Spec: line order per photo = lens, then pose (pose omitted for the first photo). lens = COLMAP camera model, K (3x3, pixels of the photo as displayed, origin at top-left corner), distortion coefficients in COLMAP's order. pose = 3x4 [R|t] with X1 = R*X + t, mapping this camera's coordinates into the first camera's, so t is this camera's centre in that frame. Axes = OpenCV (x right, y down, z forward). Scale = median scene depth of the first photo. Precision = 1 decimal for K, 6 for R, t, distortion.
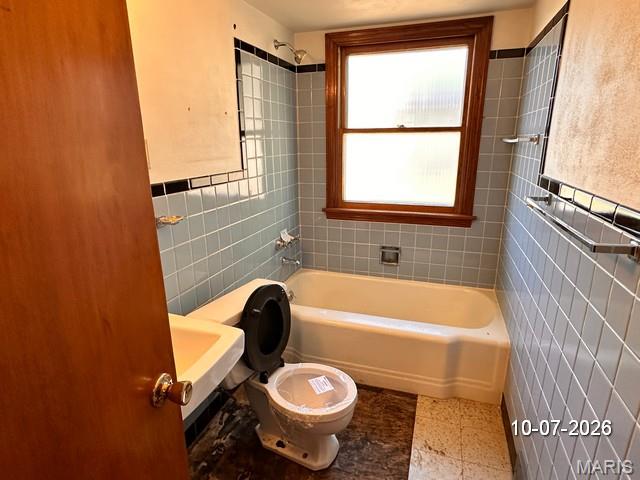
lens RADIAL K [[363.5, 0, 313.9], [0, 363.5, 239.1], [0, 0, 1]] dist [-0.000429, -0.001094]
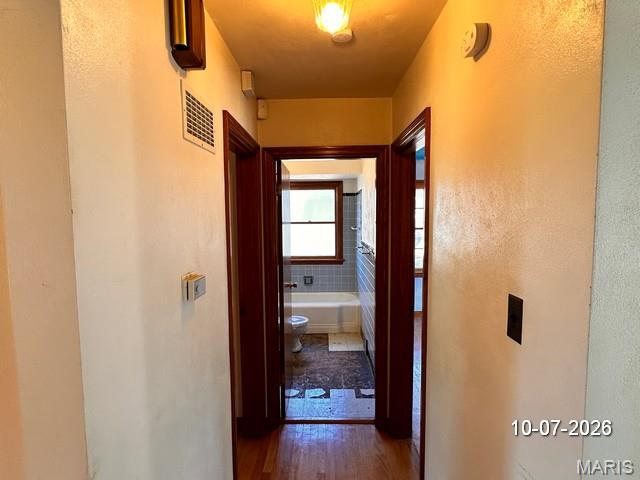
lens RADIAL K [[363.5, 0, 320.5], [0, 363.5, 239.9], [0, 0, 1]] dist [-0.000429, -0.001094]
pose [[0.944446, -0.020027, 0.328056, -0.481588], [0.086120, 0.978346, -0.188208, 0.253957], [-0.317183, 0.206004, 0.925720, -1.187659]]
